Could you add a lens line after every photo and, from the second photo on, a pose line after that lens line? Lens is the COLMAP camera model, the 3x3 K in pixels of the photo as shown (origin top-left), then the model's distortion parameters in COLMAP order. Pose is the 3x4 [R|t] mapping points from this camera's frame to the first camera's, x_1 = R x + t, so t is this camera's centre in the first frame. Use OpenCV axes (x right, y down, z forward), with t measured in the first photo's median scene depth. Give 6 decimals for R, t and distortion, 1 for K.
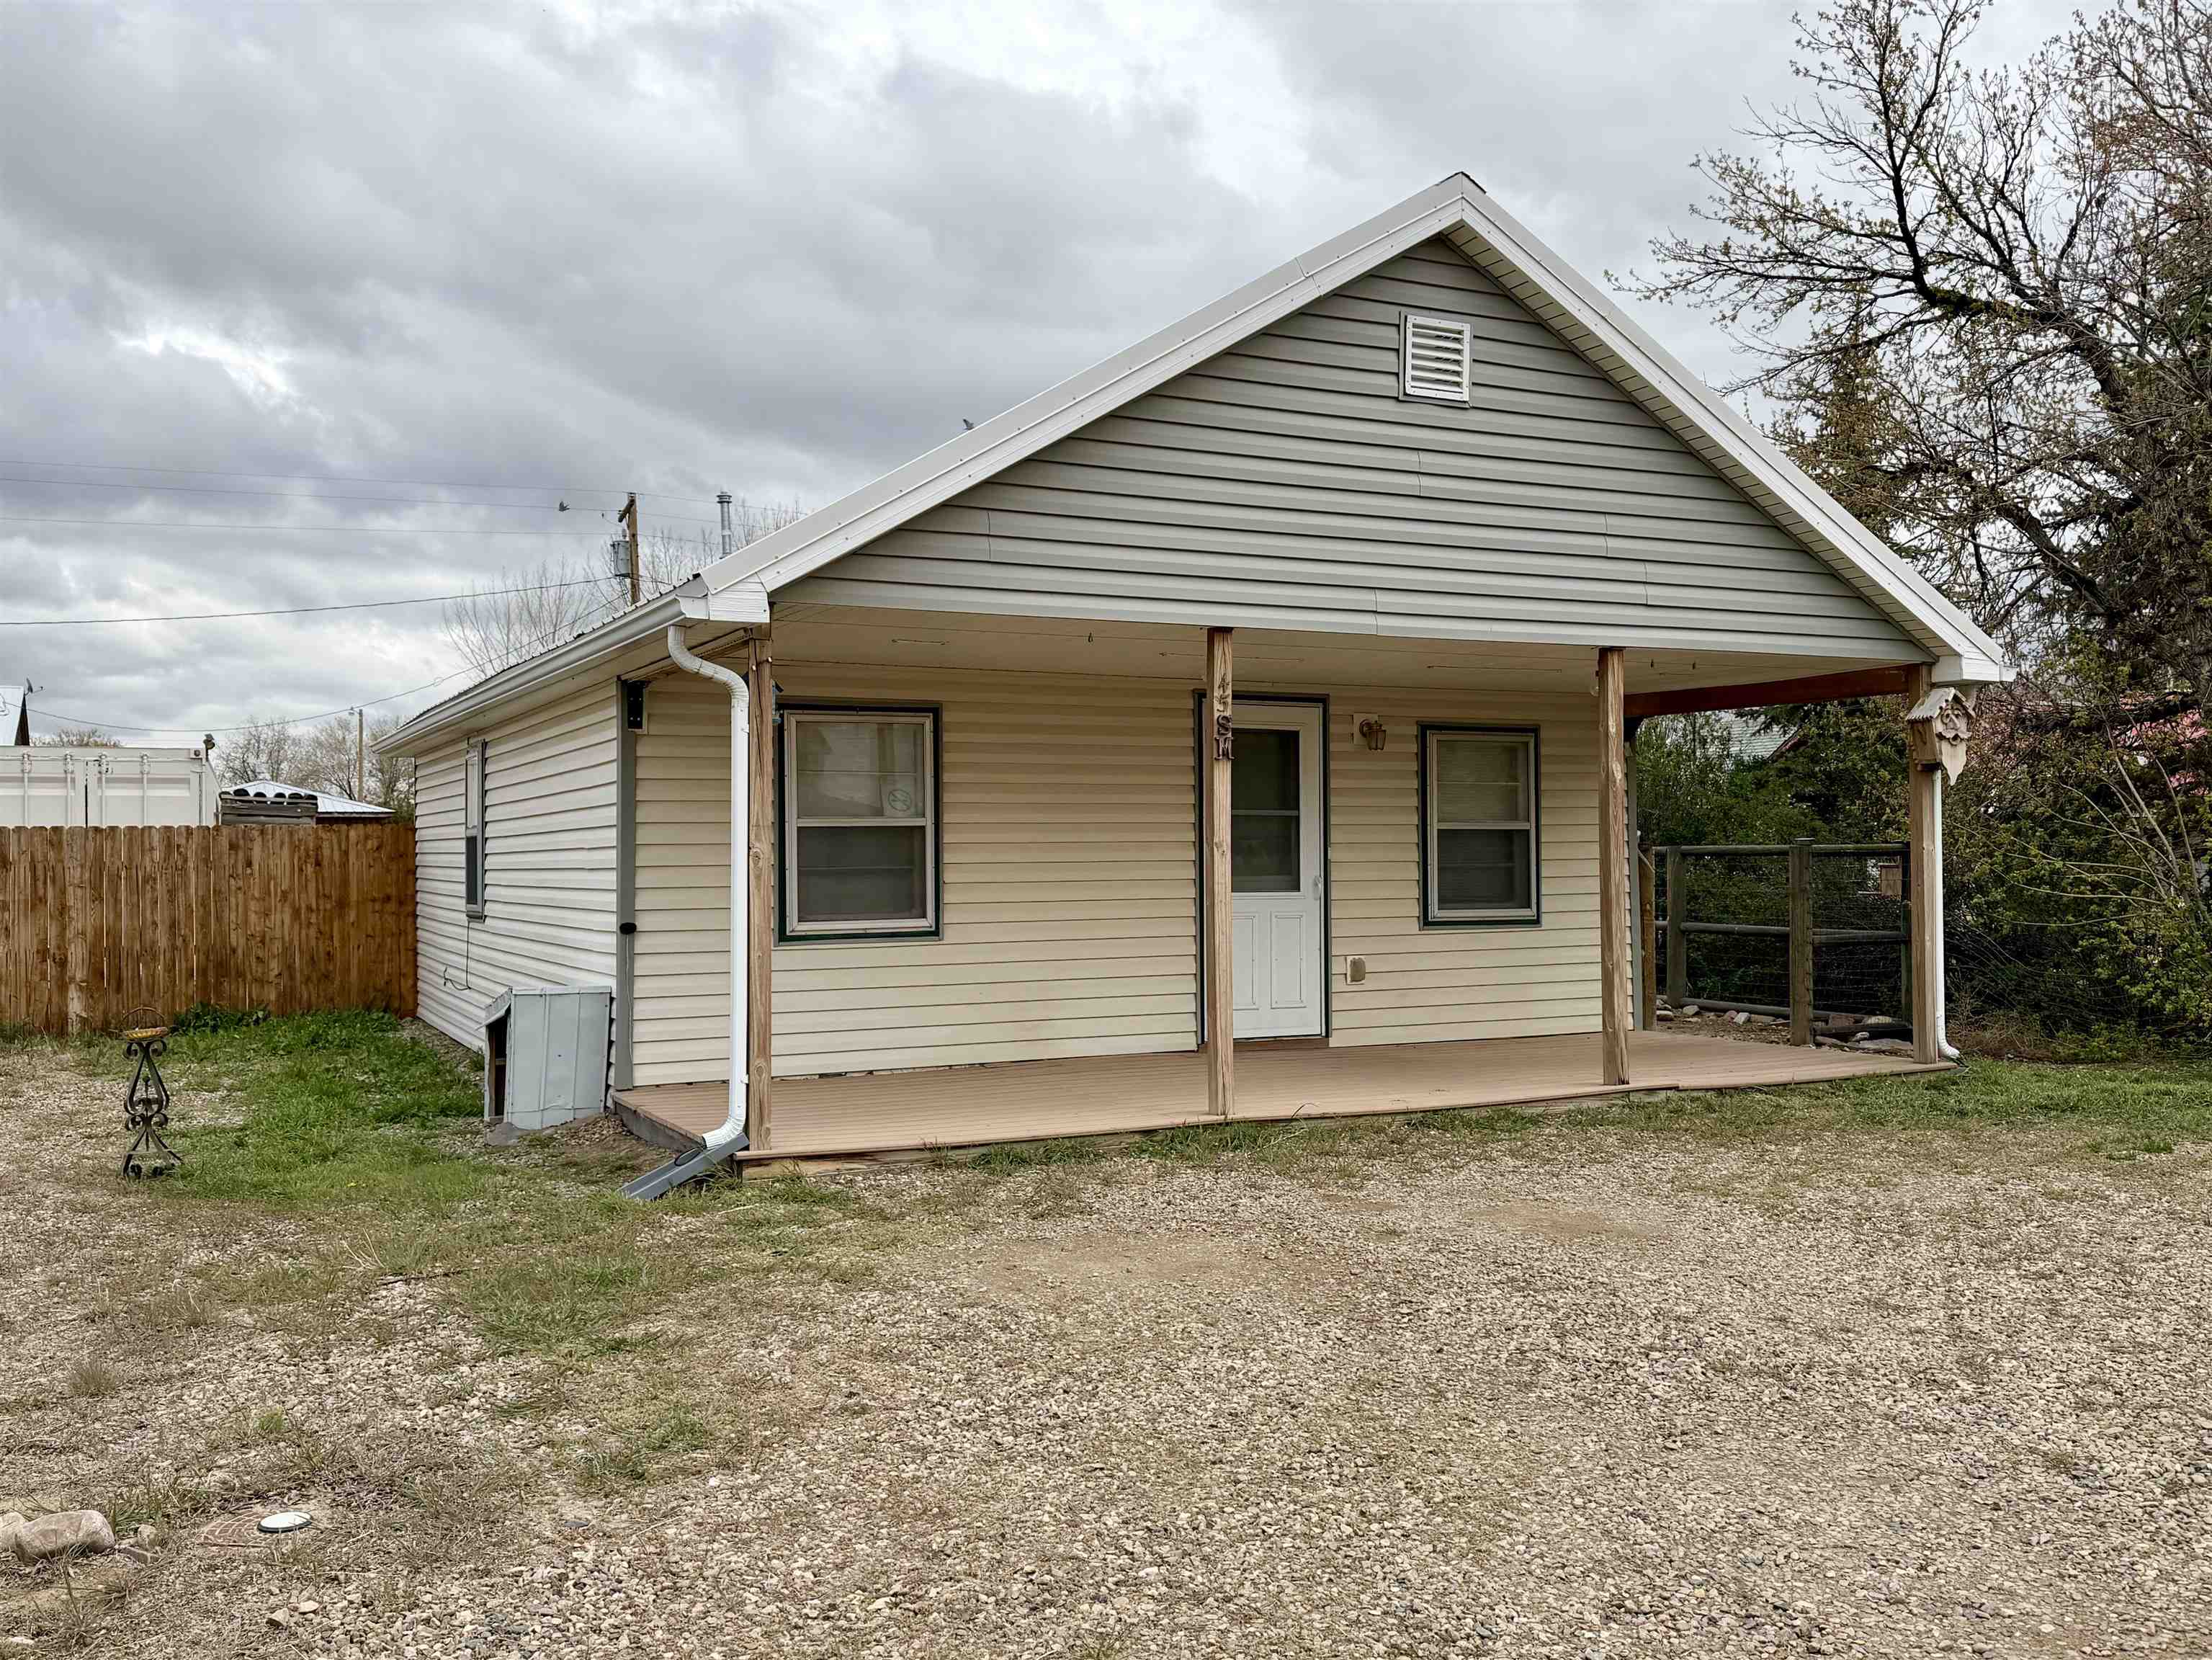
lens RADIAL K [[1899.3, 0, 1106.0], [0, 1899.3, 830.0], [0, 0, 1]] dist [0.142878, -0.261063]
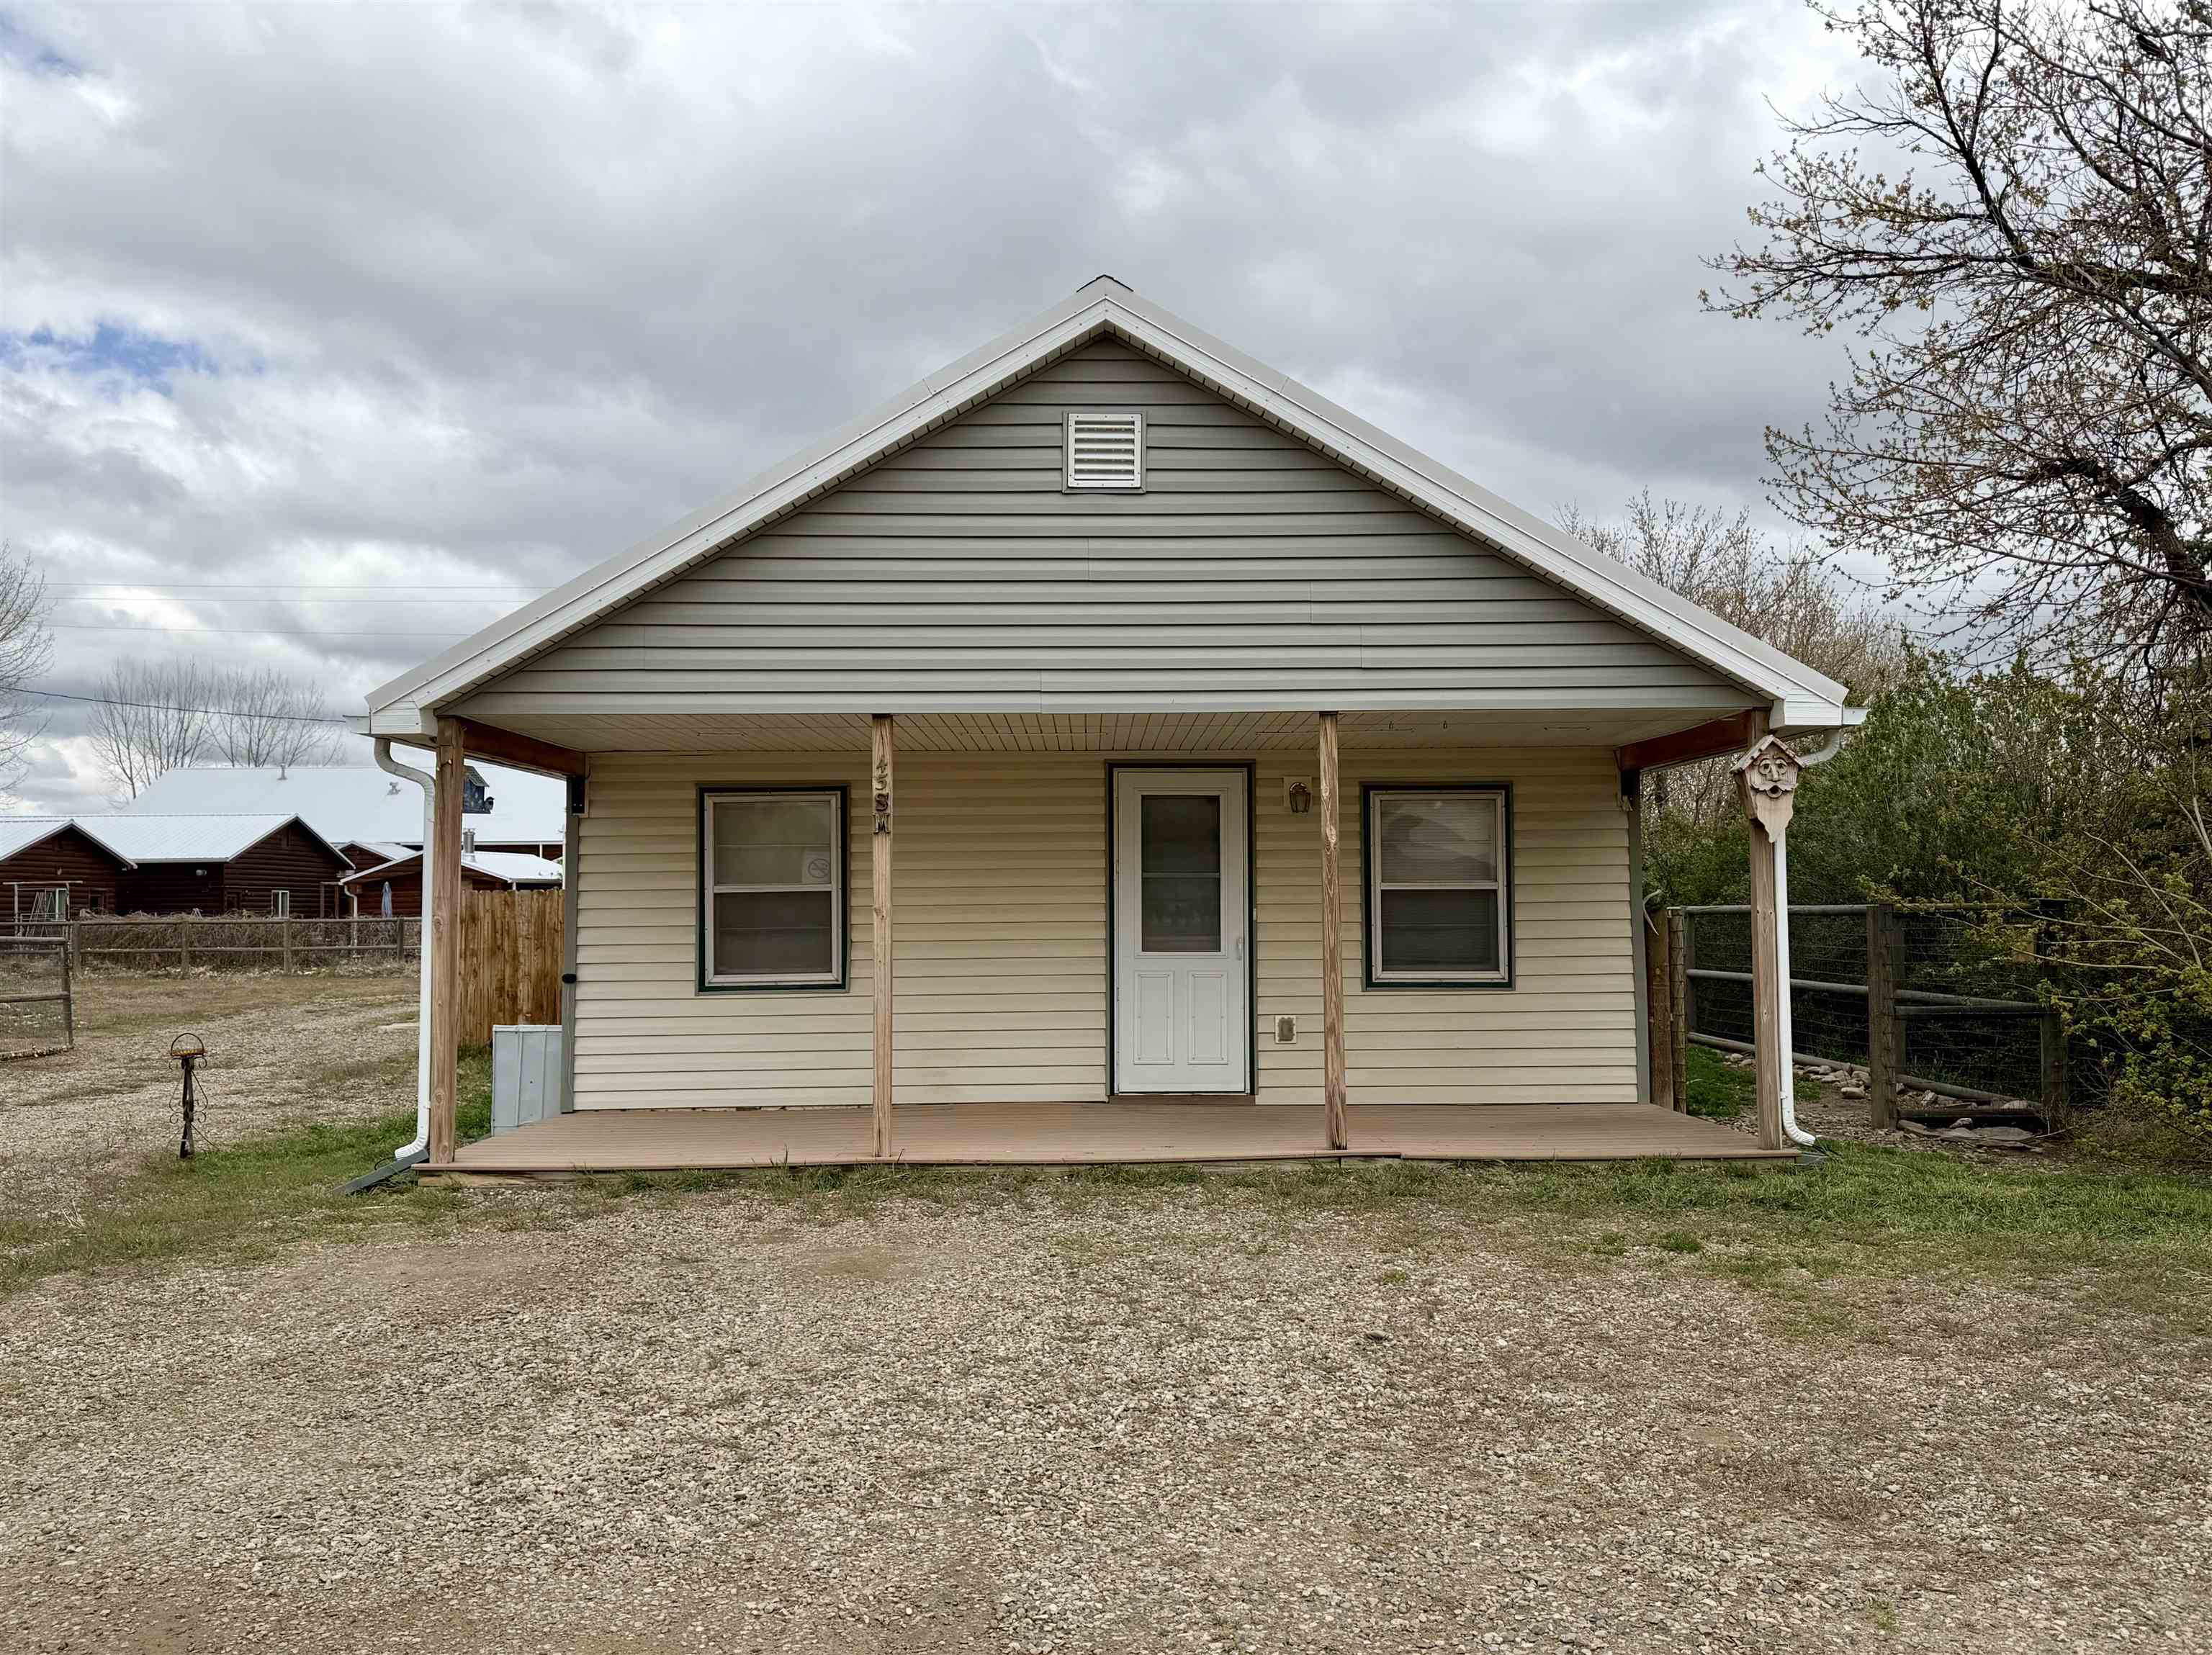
lens RADIAL K [[1898.8, 0, 1106.0], [0, 1898.8, 827.5], [0, 0, 1]] dist [0.142878, -0.261063]
pose [[0.904866, -0.018492, -0.425294, 0.521483], [0.007044, 0.999570, -0.028473, -0.006323], [0.425637, 0.022769, 0.904607, 0.044048]]
